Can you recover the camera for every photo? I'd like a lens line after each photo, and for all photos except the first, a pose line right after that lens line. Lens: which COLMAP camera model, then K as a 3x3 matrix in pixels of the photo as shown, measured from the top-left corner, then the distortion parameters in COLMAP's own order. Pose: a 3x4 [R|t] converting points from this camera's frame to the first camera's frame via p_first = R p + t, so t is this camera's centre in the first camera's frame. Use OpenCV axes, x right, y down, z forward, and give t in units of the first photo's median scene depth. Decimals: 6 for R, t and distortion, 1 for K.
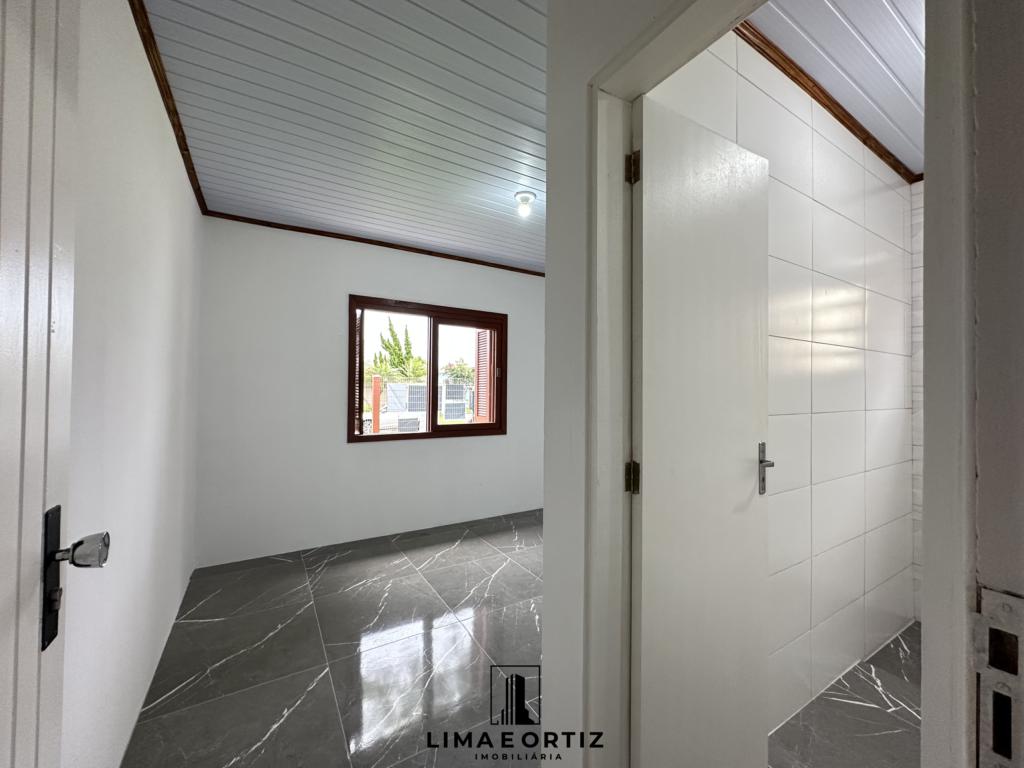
lens RADIAL K [[408.1, 0, 513.1], [0, 408.1, 385.7], [0, 0, 1]] dist [-0.002458, 0.000114]
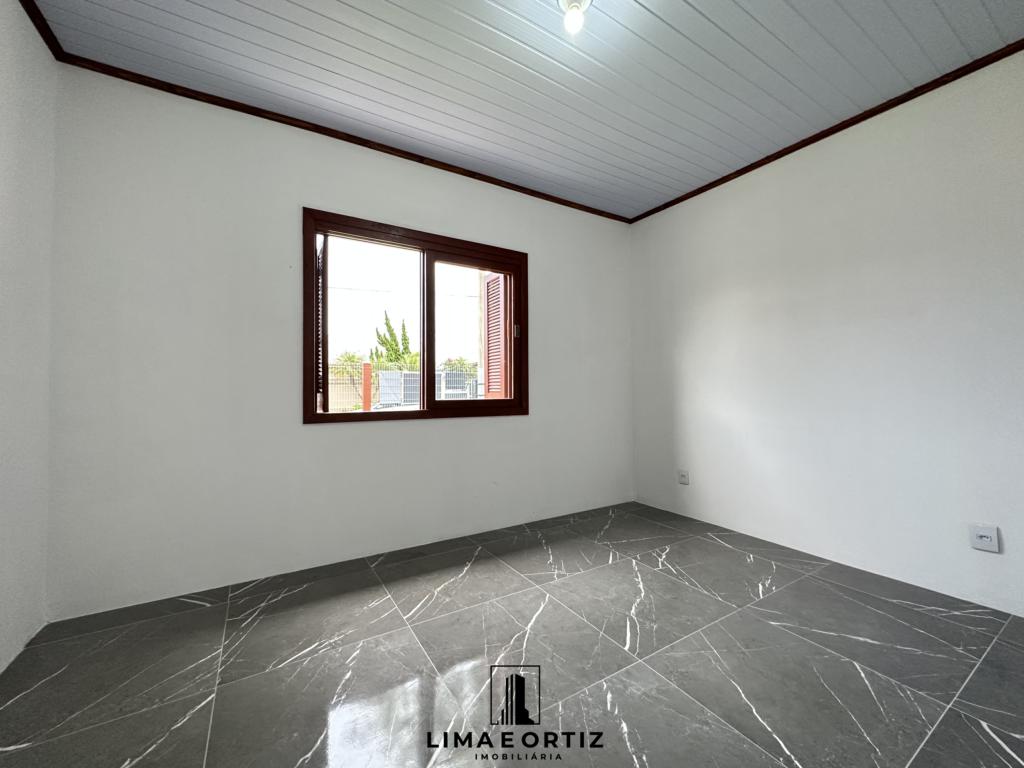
lens RADIAL K [[408.1, 0, 512.3], [0, 408.1, 385.2], [0, 0, 1]] dist [-0.002458, 0.000114]
pose [[0.999891, -0.014741, -0.000342, -0.052476], [0.014741, 0.999890, 0.001359, 0.075627], [0.000322, -0.001364, 0.999999, 0.301311]]
